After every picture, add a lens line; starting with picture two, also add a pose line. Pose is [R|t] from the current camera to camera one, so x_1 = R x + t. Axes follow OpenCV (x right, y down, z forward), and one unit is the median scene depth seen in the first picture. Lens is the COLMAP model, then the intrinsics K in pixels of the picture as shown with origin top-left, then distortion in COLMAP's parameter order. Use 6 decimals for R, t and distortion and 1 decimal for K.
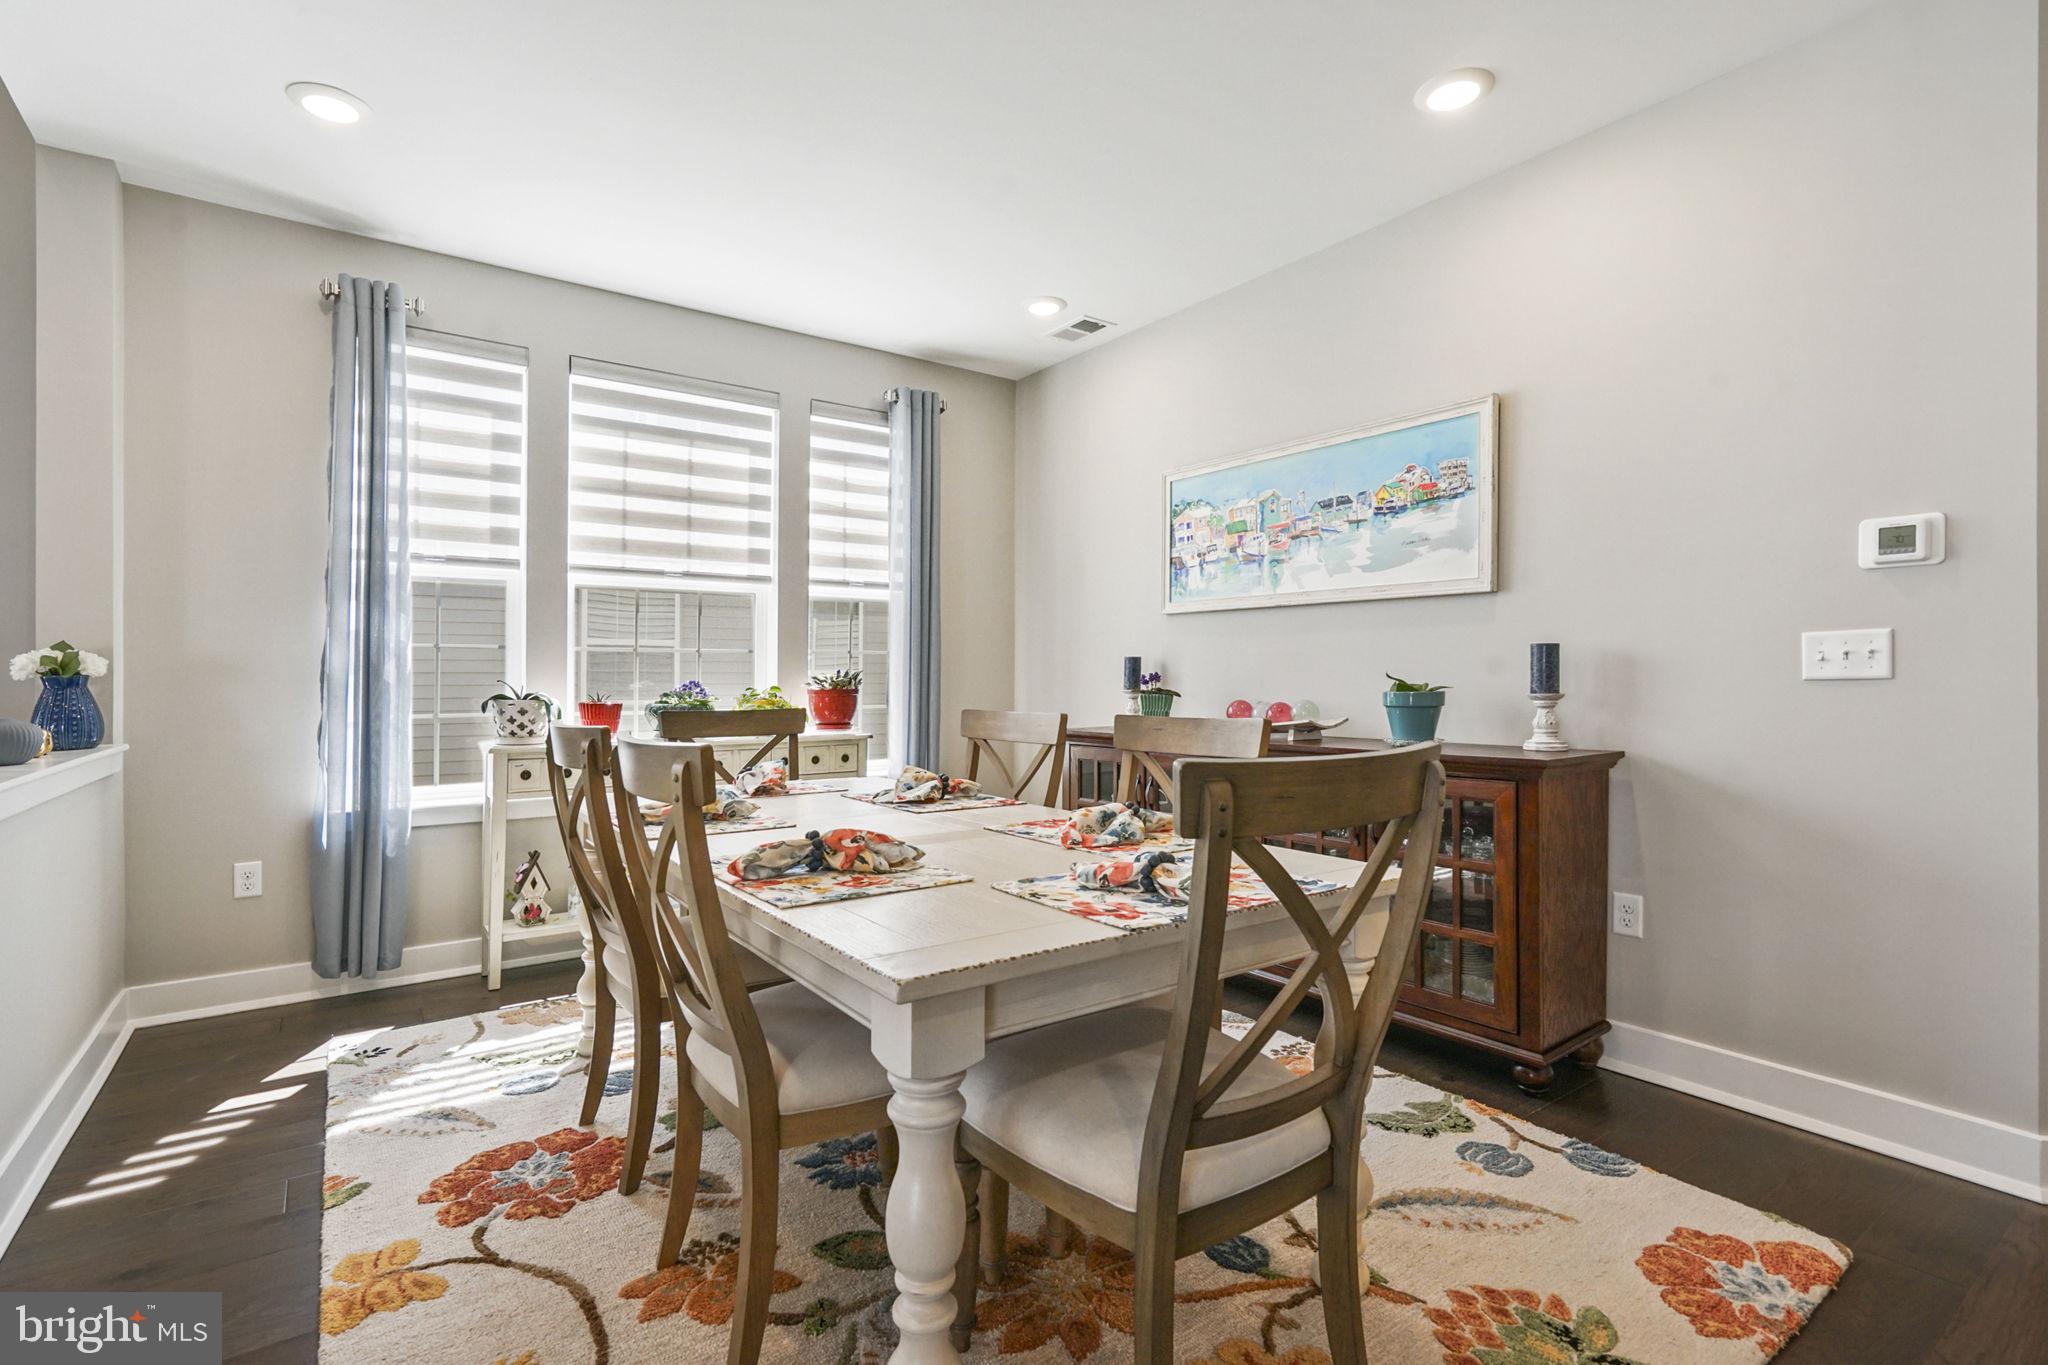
lens RADIAL K [[951.3, 0, 985.1], [0, 951.3, 712.1], [0, 0, 1]] dist [-0.000237, 0.002162]
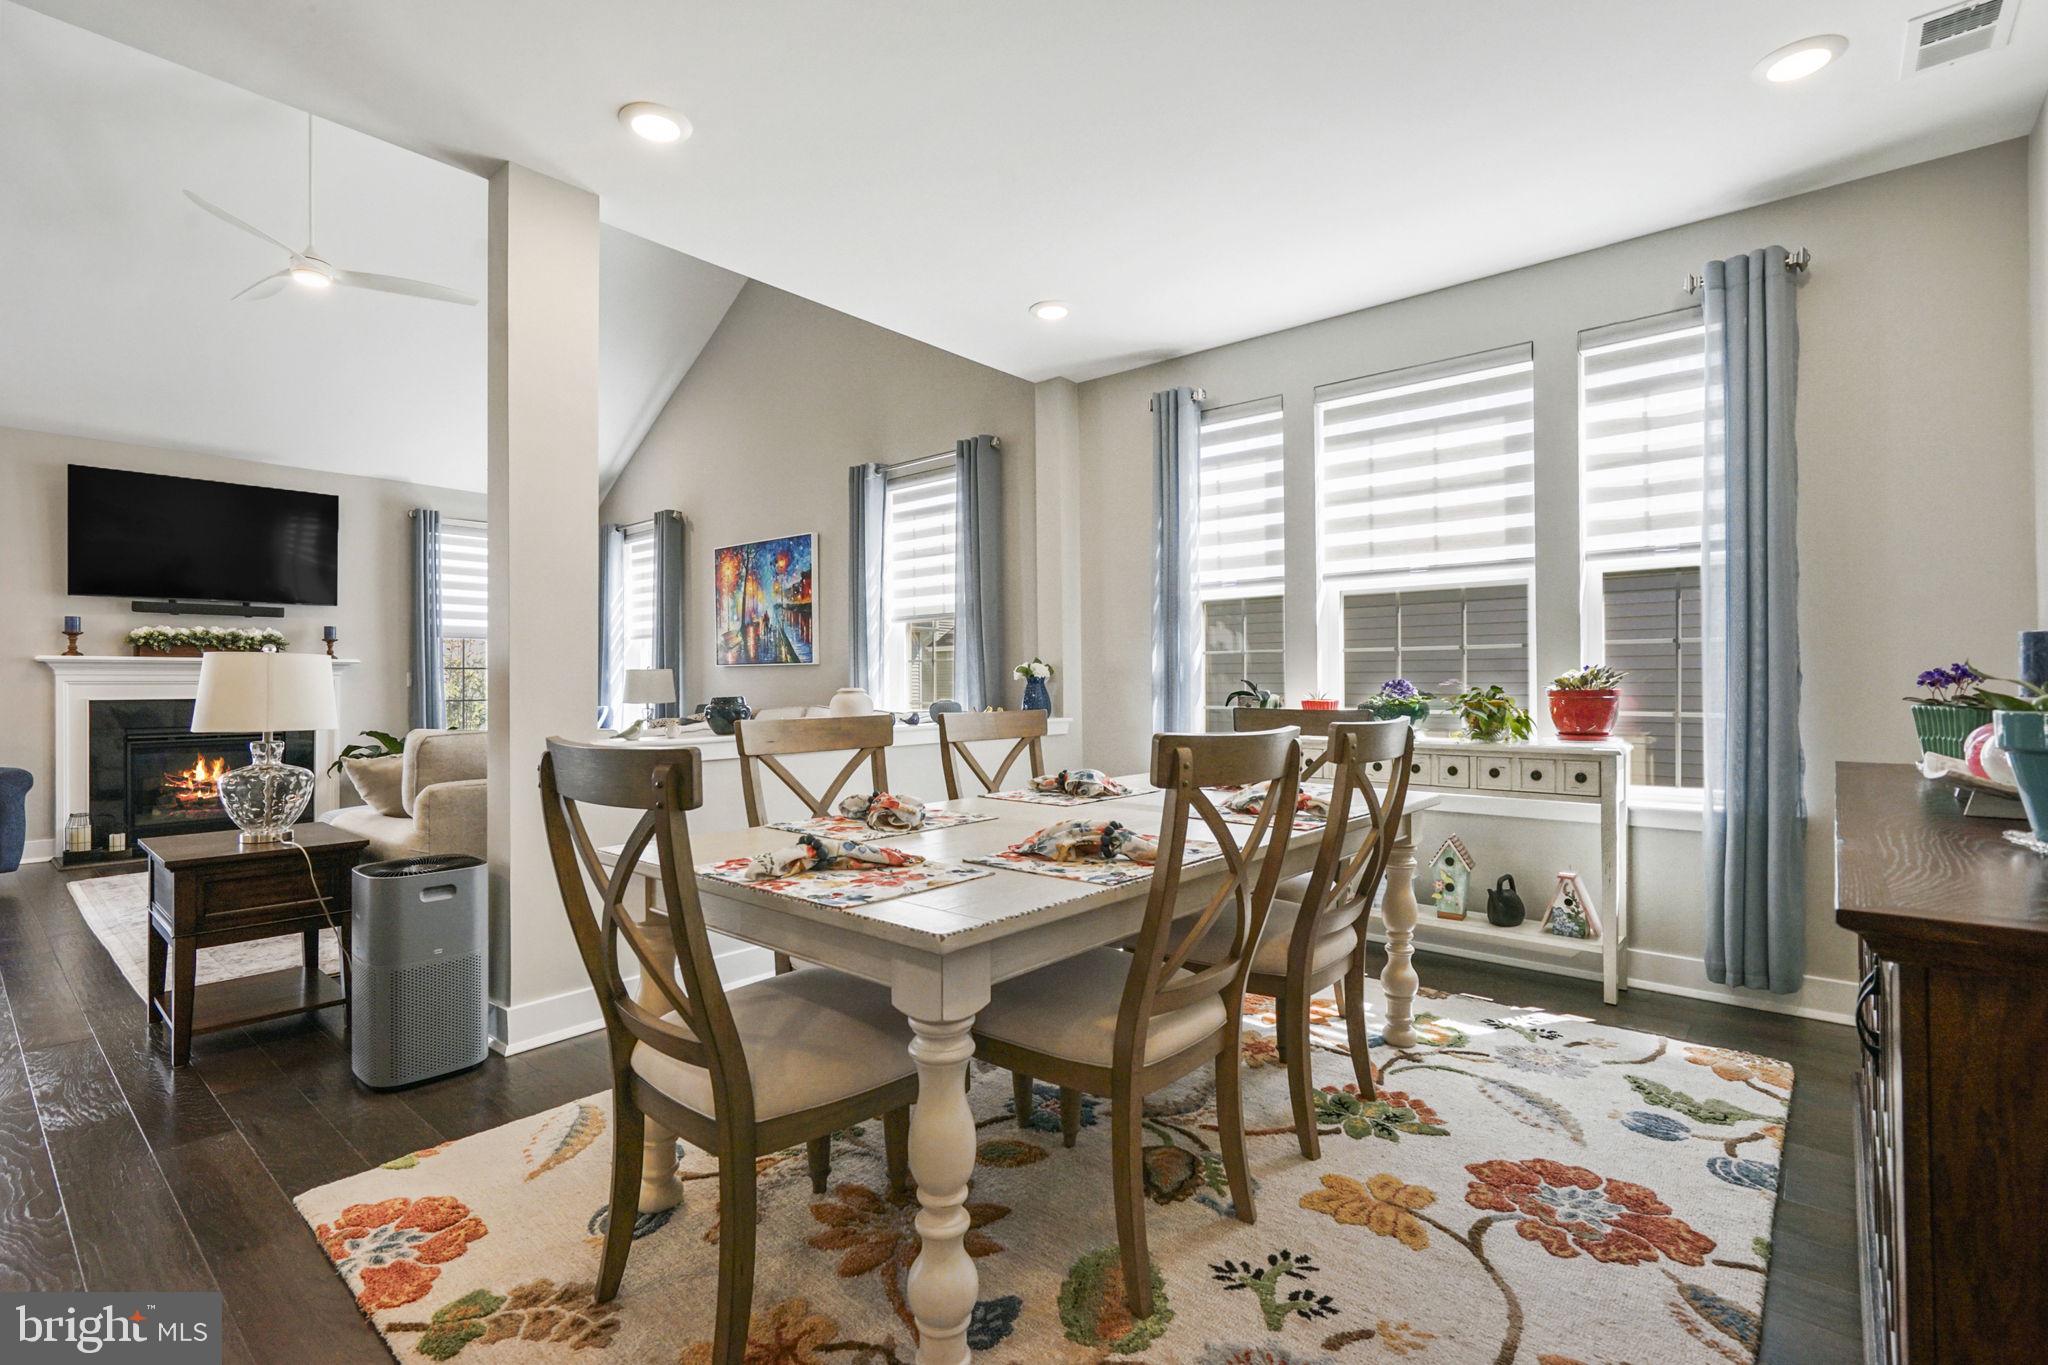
lens RADIAL K [[951.3, 0, 1027.8], [0, 951.3, 666.4], [0, 0, 1]] dist [-0.000237, 0.002162]
pose [[0.268077, -0.017594, -0.963237, 0.490163], [-0.024992, 0.999370, -0.025210, -0.012461], [0.963073, 0.030831, 0.267468, 0.357900]]
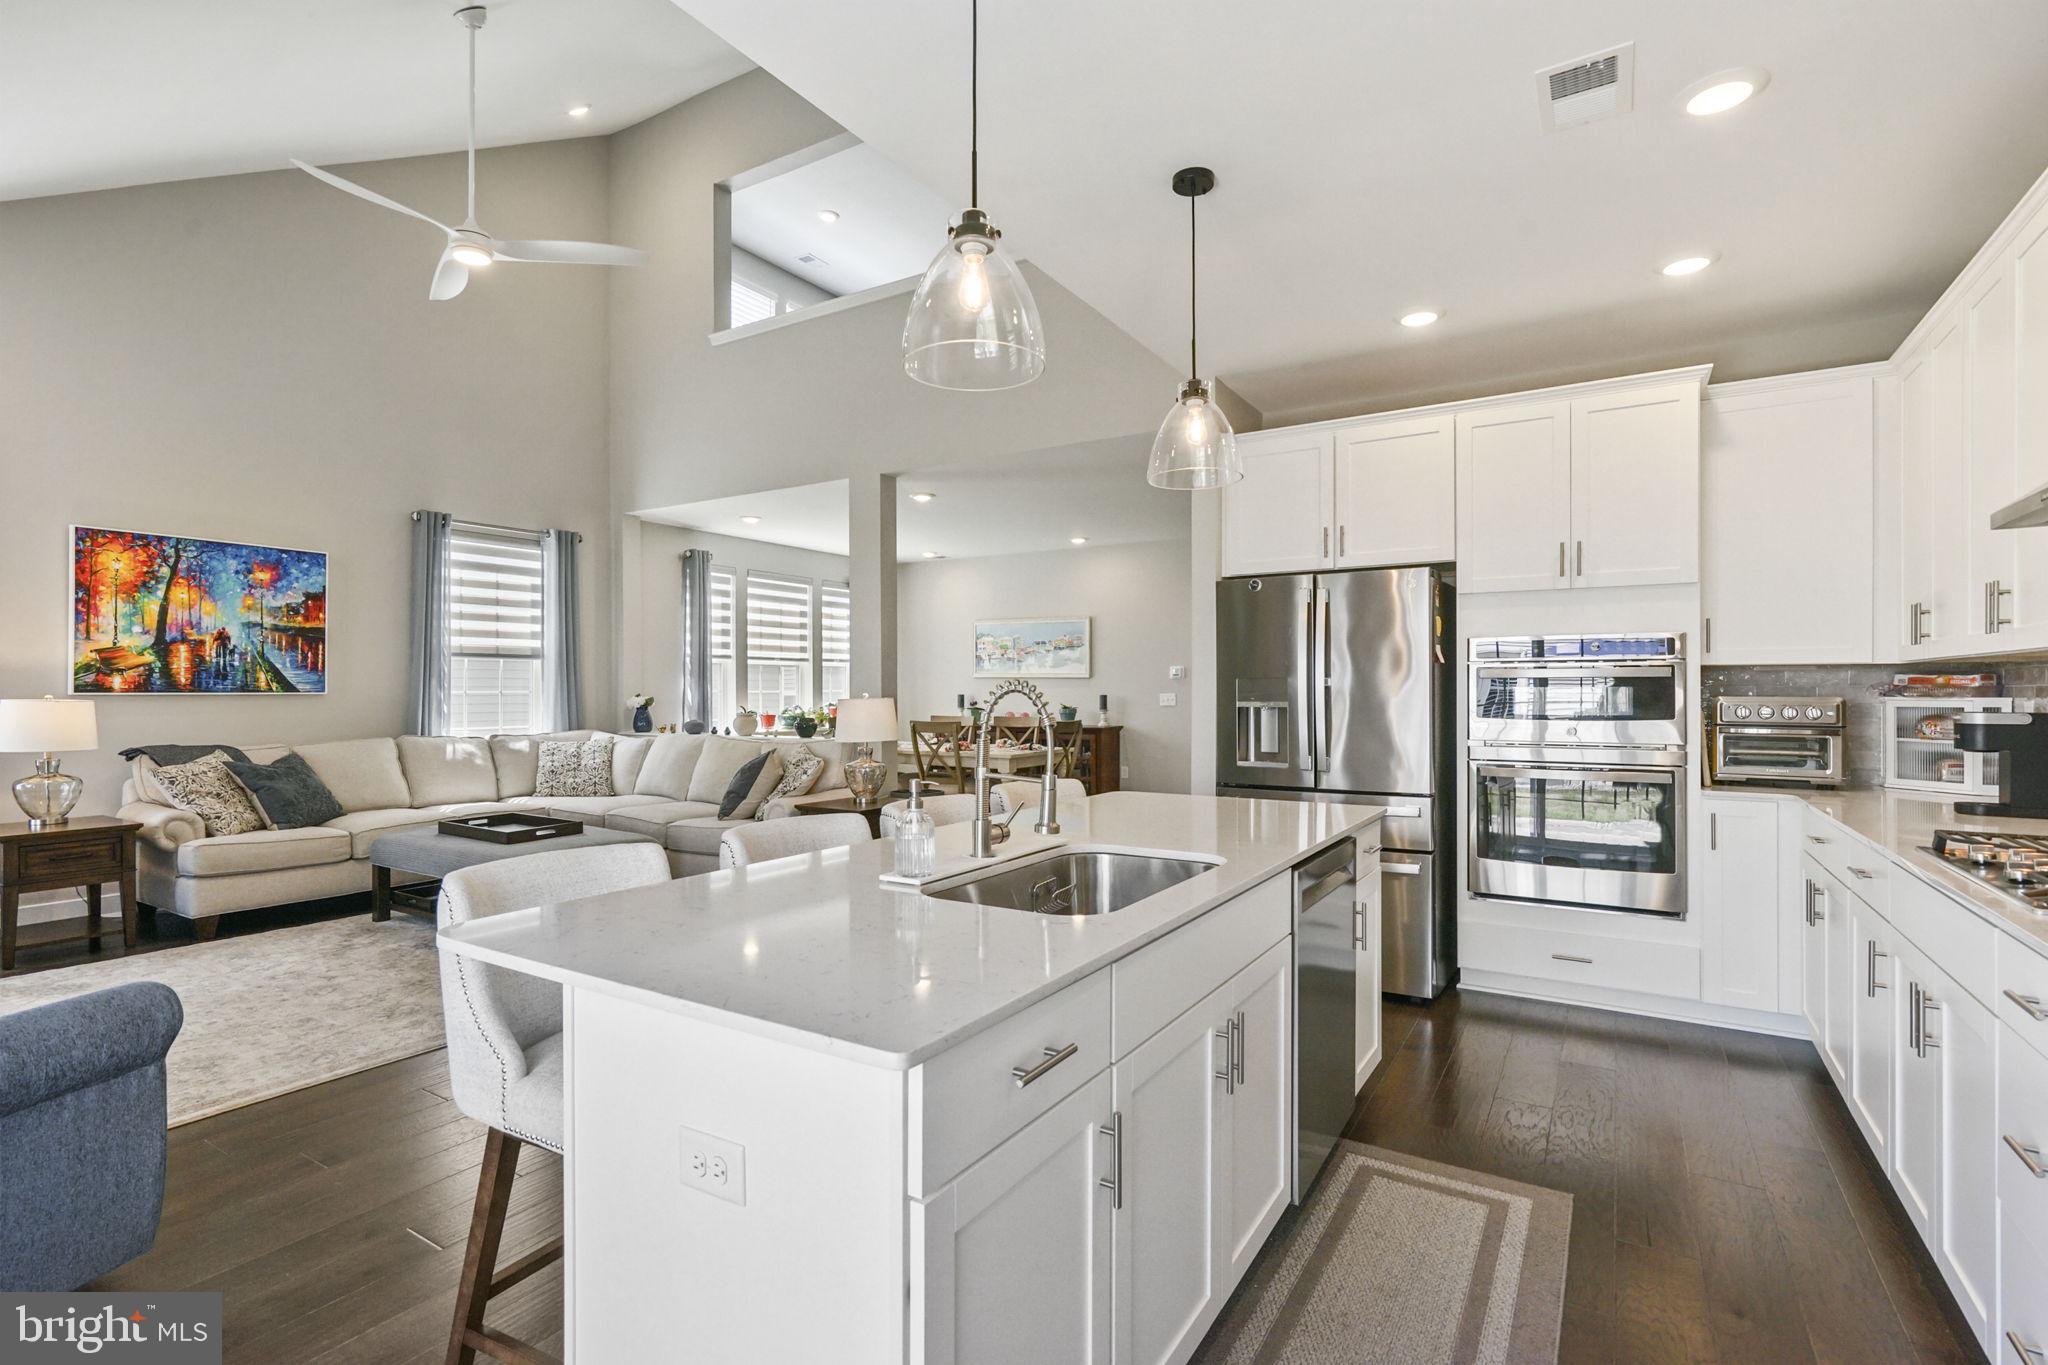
lens RADIAL K [[951.3, 0, 1022.1], [0, 951.3, 687.8], [0, 0, 1]] dist [-0.000237, 0.002162]
pose [[0.908837, 0.001866, 0.417148, -0.739038], [0.010973, 0.999537, -0.028380, -0.002425], [-0.417008, 0.030370, 0.908395, -1.329685]]
